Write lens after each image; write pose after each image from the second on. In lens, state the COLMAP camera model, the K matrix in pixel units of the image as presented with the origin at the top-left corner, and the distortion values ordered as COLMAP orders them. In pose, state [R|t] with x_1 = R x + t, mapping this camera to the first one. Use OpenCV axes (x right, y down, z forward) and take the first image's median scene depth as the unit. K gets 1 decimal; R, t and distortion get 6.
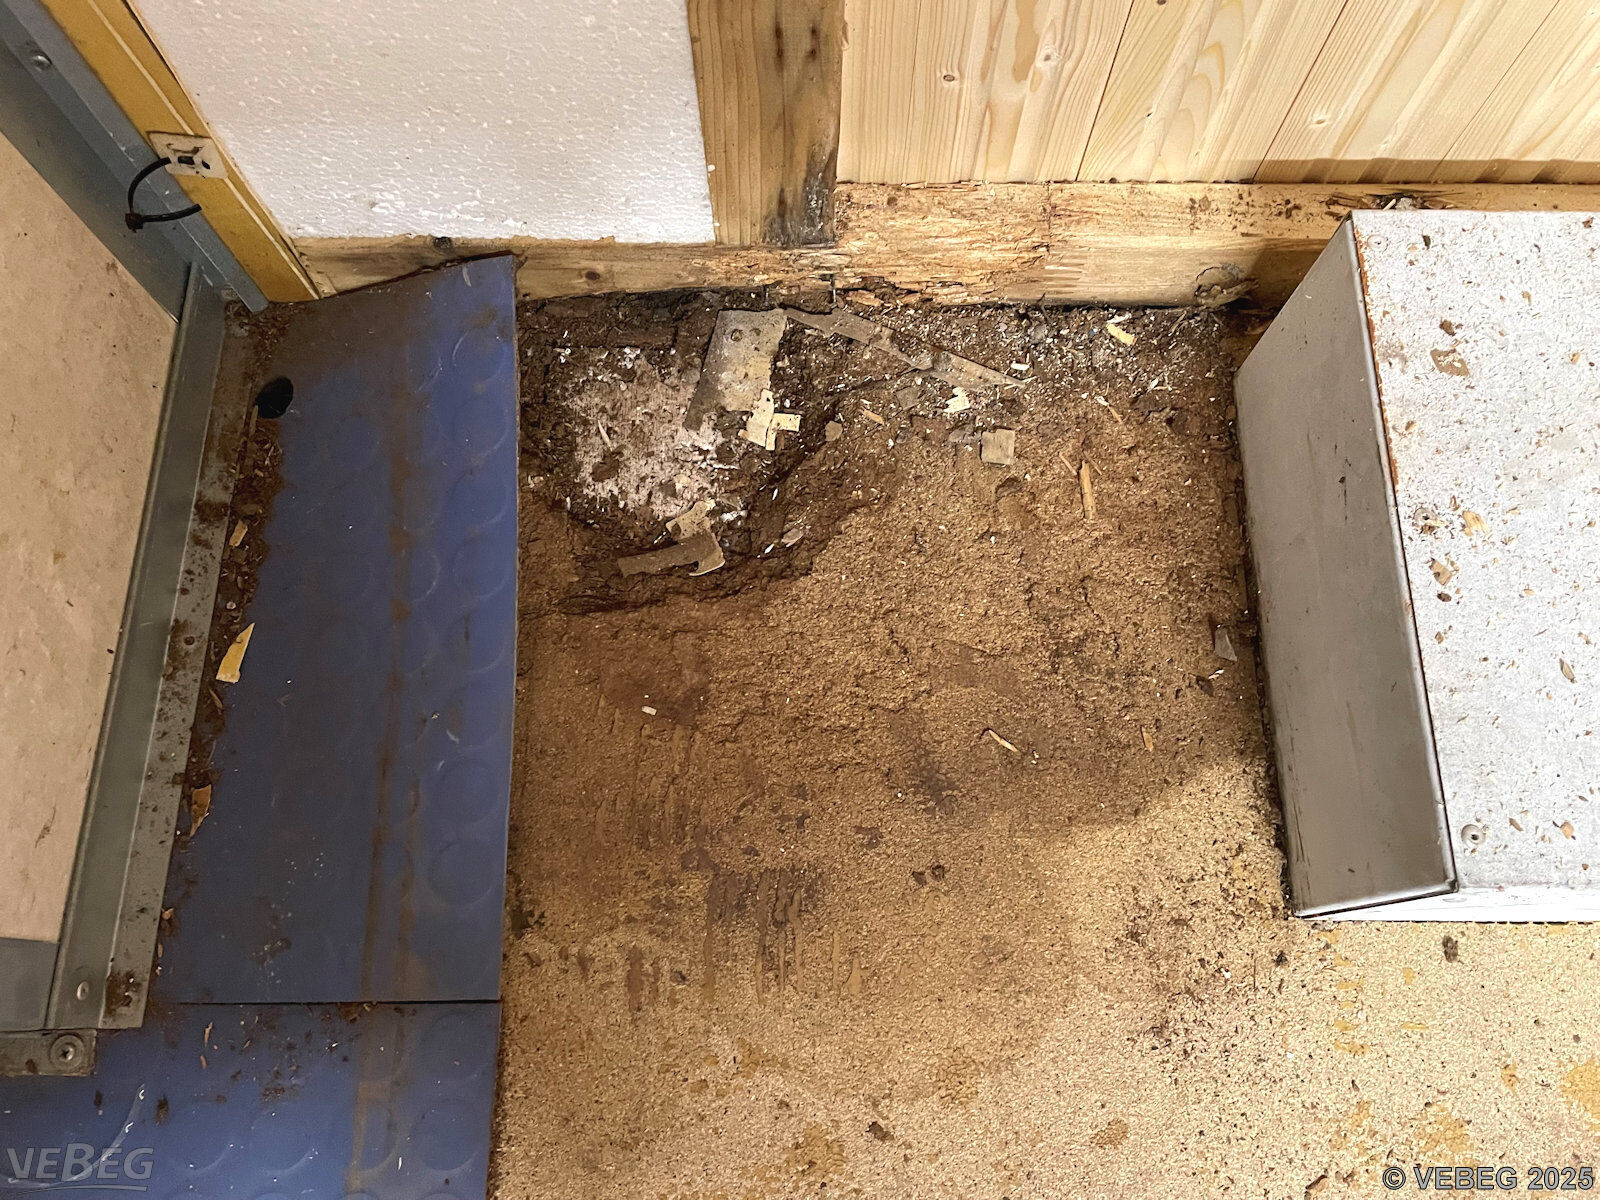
lens RADIAL K [[1270.0, 0, 817.5], [0, 1270.0, 600.2], [0, 0, 1]] dist [0.088095, -0.094208]
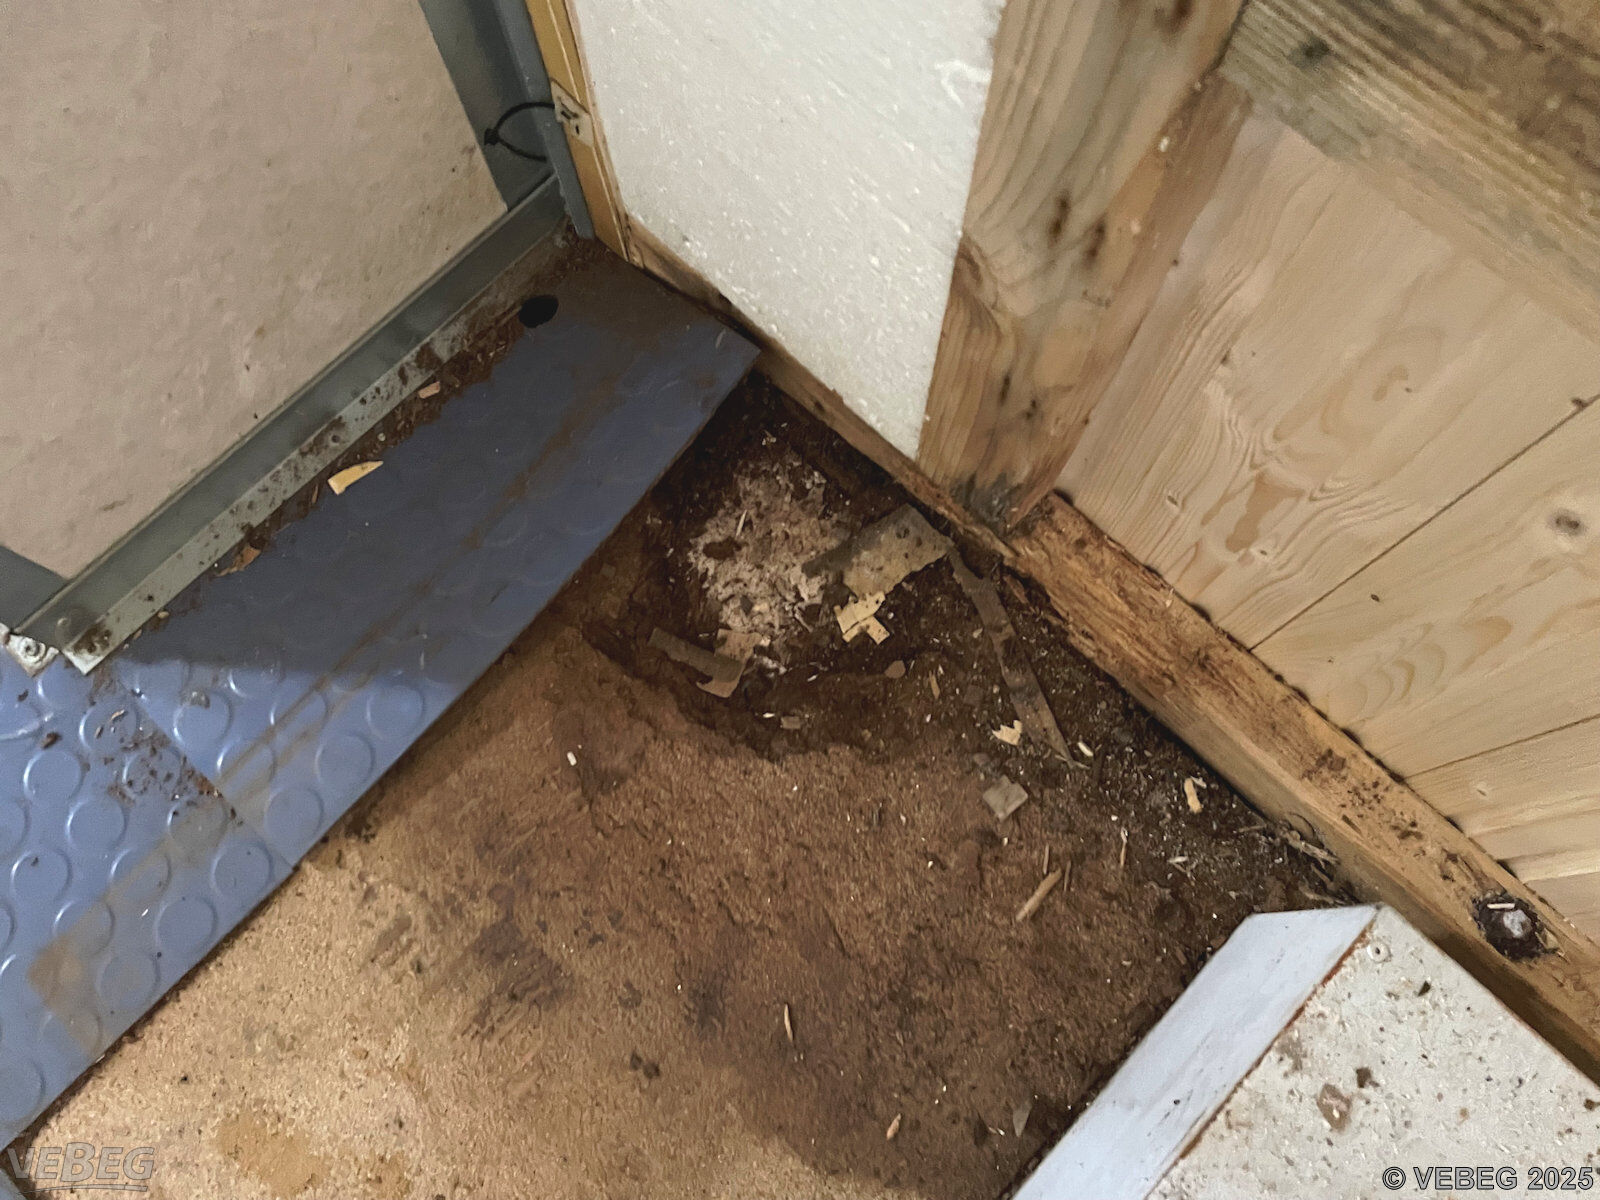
lens RADIAL K [[1270.0, 0, 811.9], [0, 1270.0, 607.3], [0, 0, 1]] dist [0.088095, -0.094208]
pose [[0.722458, 0.661442, -0.201369, 0.137717], [-0.650037, 0.749018, 0.128159, -0.263144], [0.235599, 0.038308, 0.971095, 0.001755]]
